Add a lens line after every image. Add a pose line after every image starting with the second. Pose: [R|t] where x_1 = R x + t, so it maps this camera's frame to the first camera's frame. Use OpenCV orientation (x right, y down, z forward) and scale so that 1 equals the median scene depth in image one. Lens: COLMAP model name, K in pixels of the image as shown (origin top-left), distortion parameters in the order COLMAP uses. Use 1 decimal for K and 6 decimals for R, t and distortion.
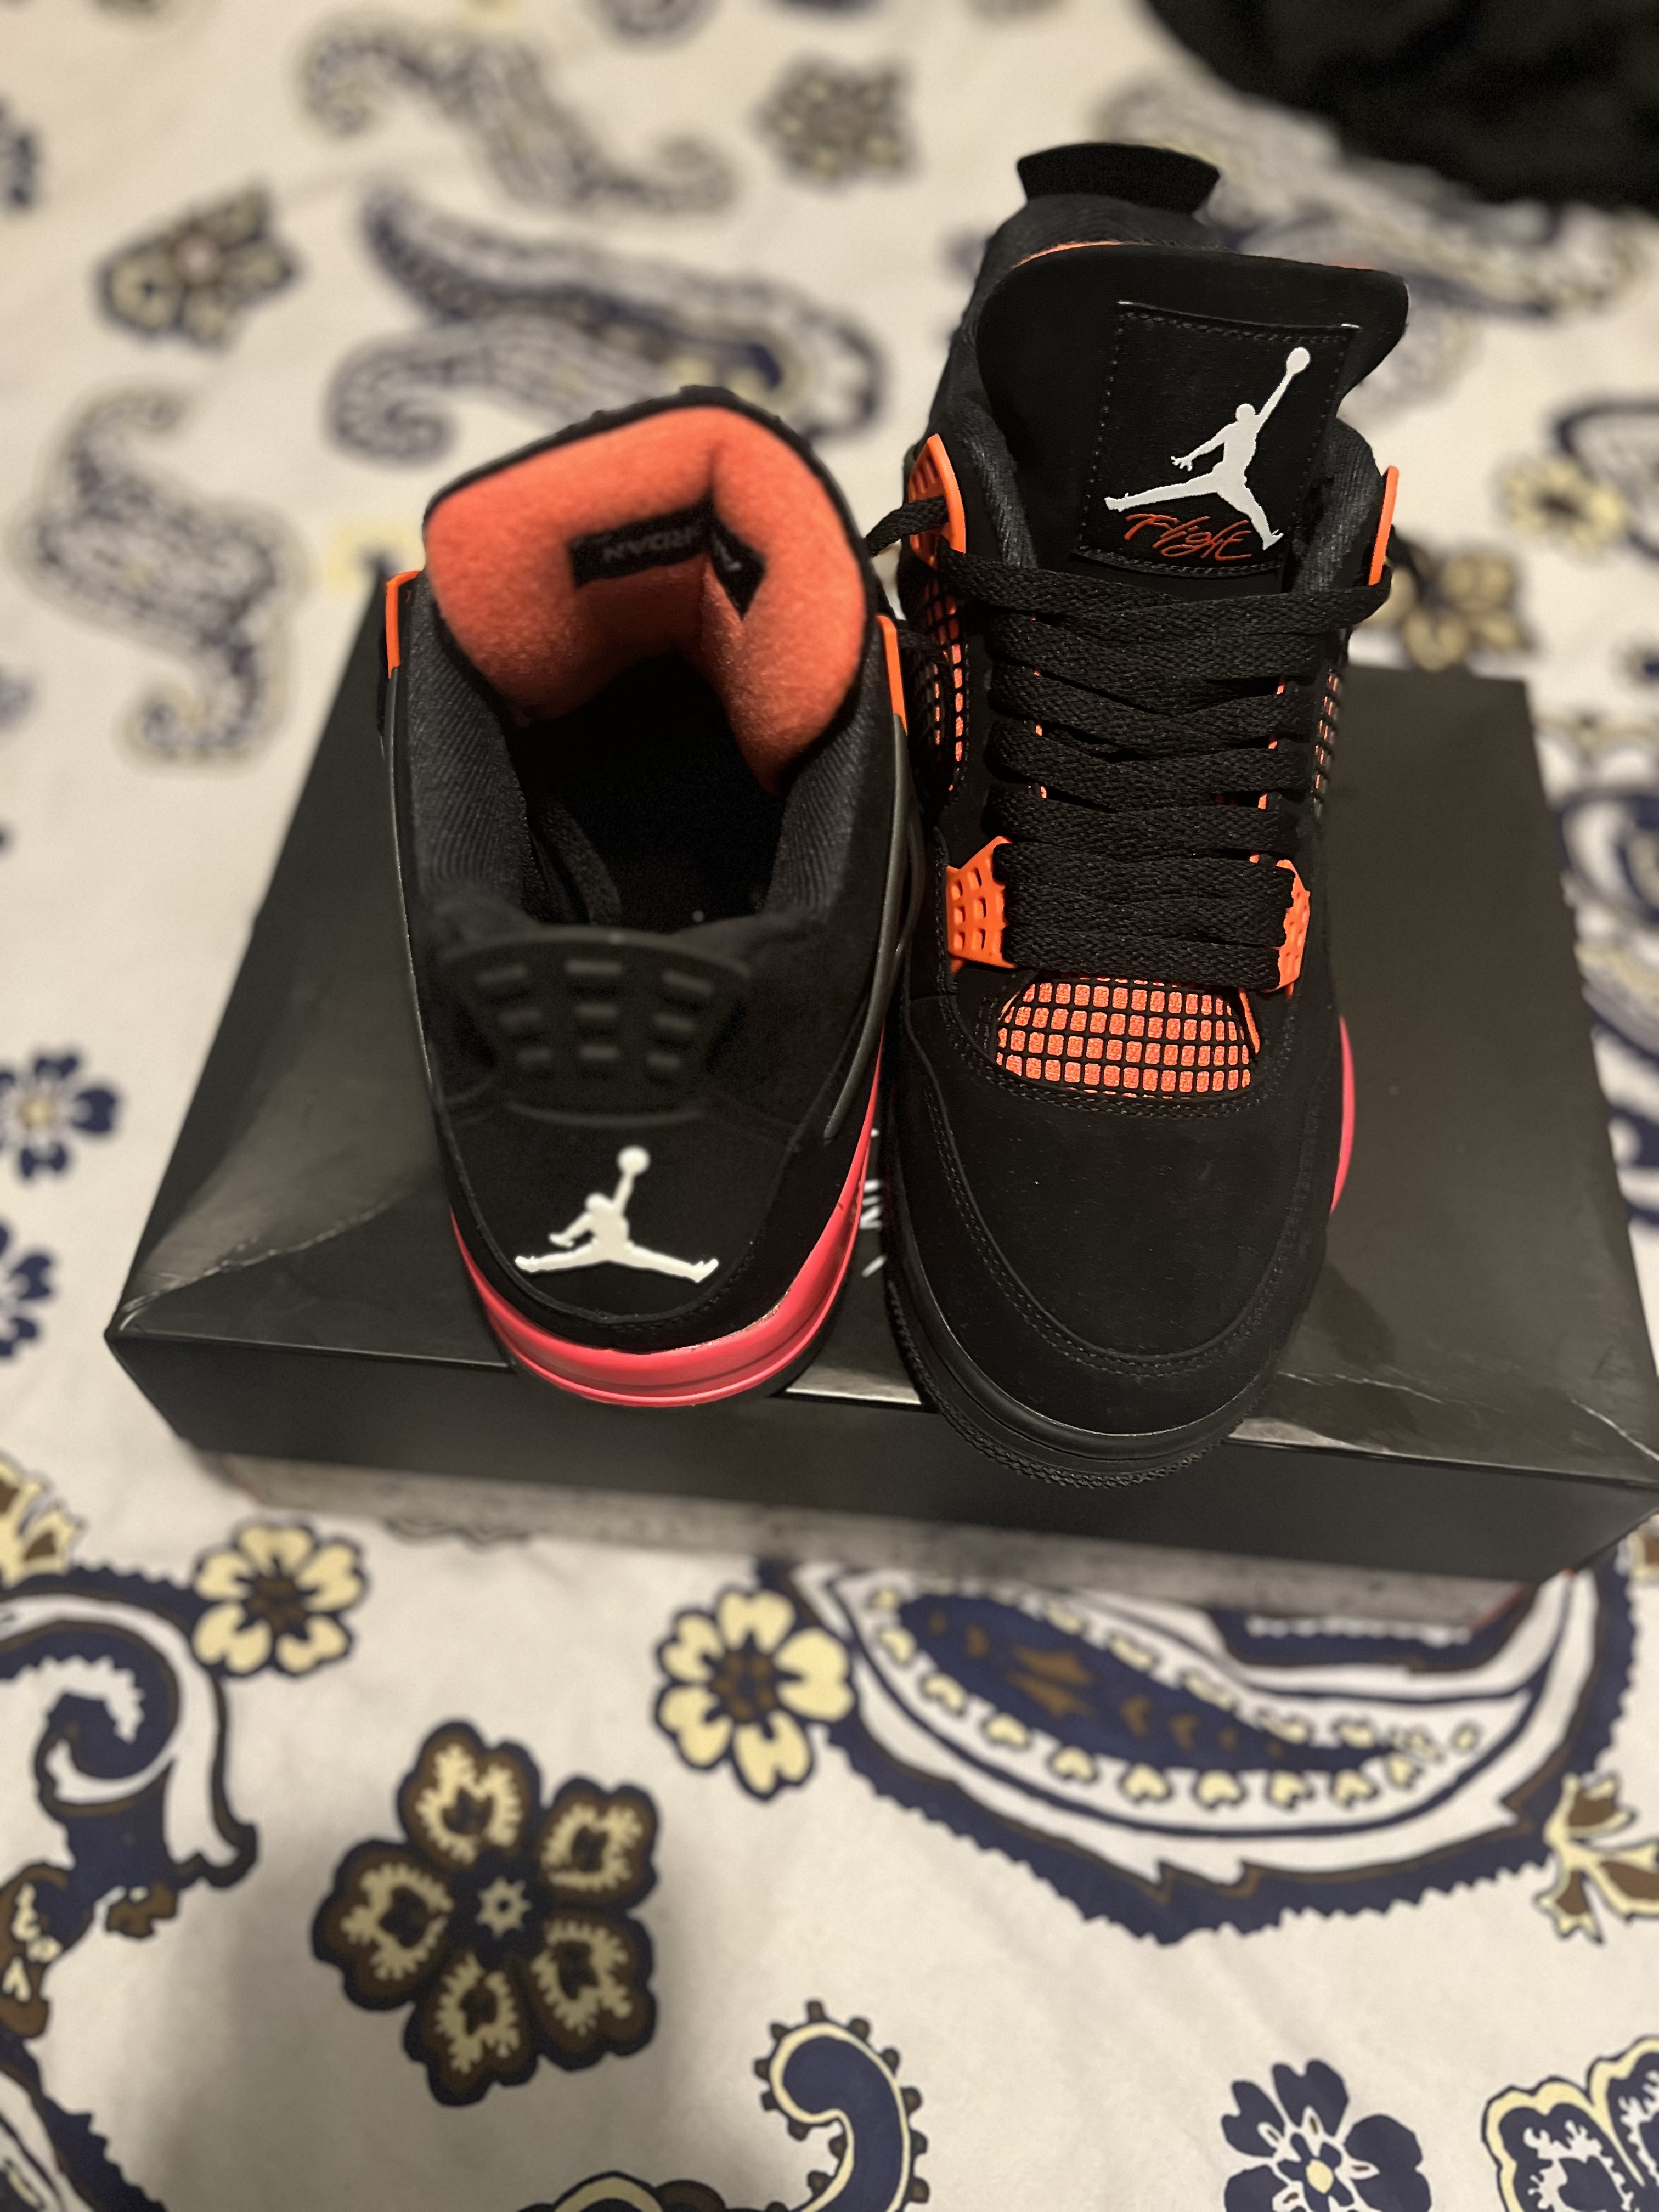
lens RADIAL K [[1766.3, 0, 895.4], [0, 1766.3, 1035.8], [0, 0, 1]] dist [-0.010352, 0.003399]
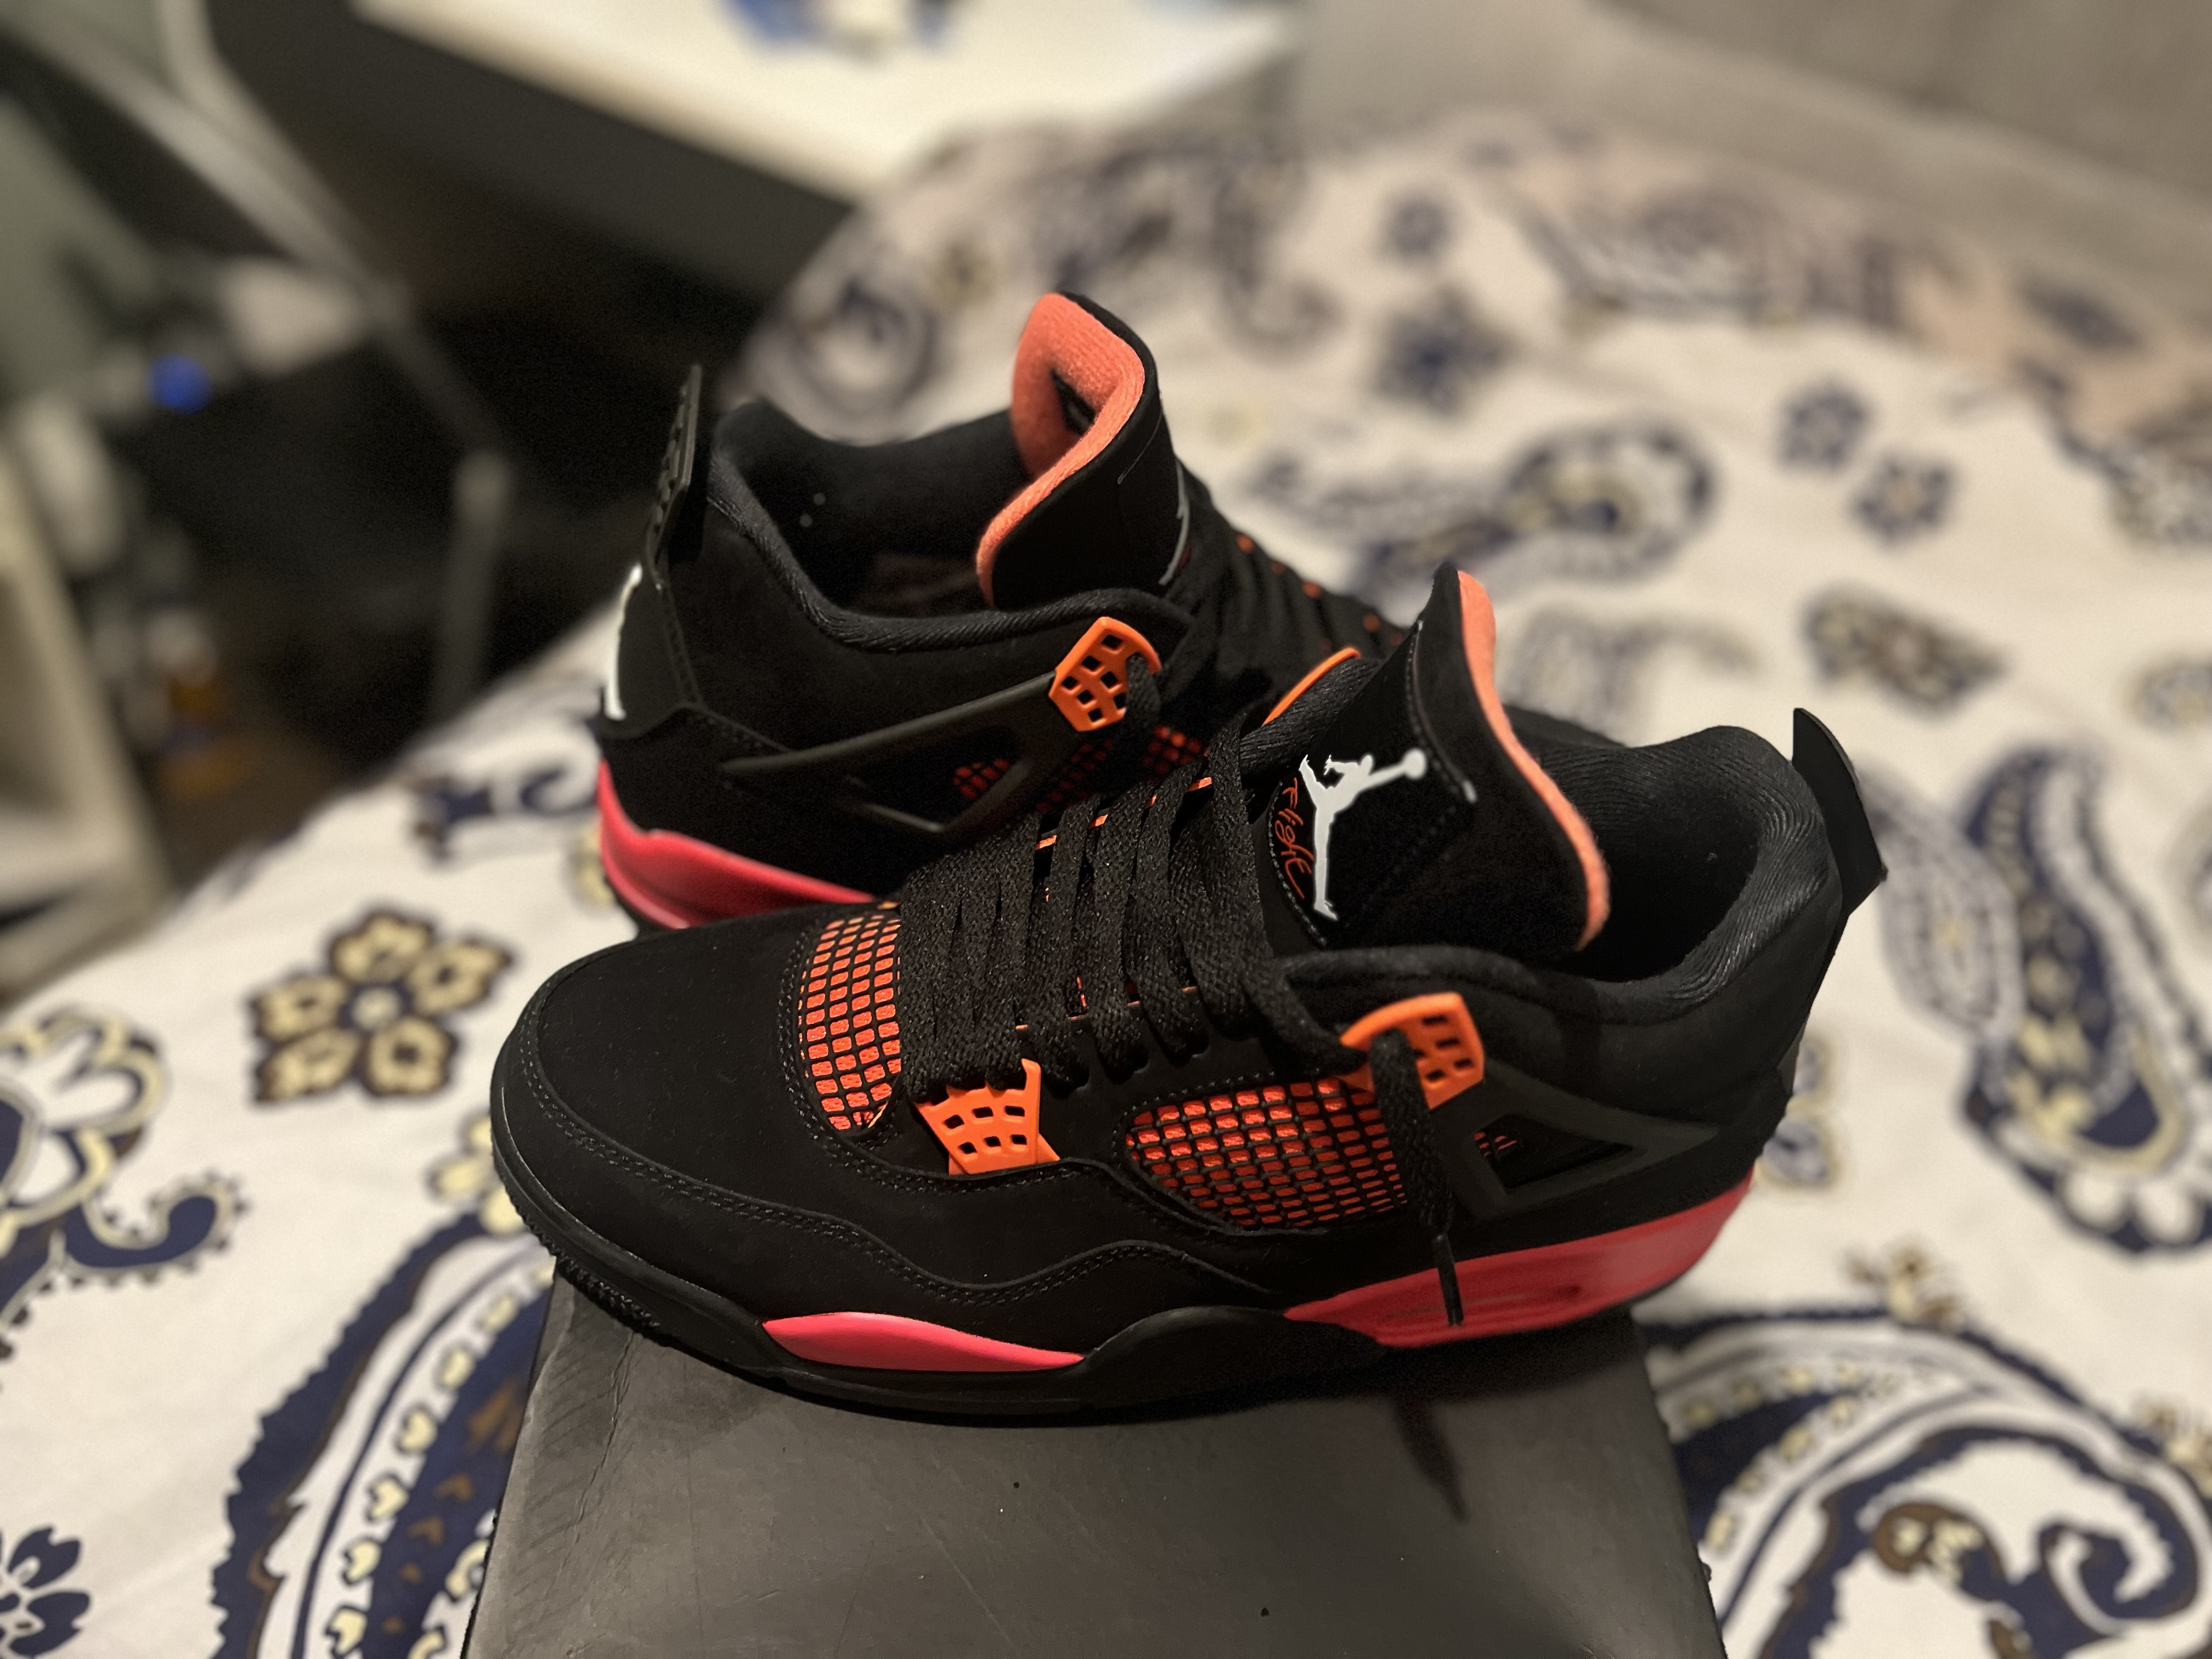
lens RADIAL K [[1766.3, 0, 1103.2], [0, 1766.3, 788.8], [0, 0, 1]] dist [-0.010352, 0.003399]
pose [[0.116994, 0.676293, -0.727282, 0.699064], [-0.902177, 0.378529, 0.206862, -0.332715], [0.415197, 0.631936, 0.654422, 0.272029]]
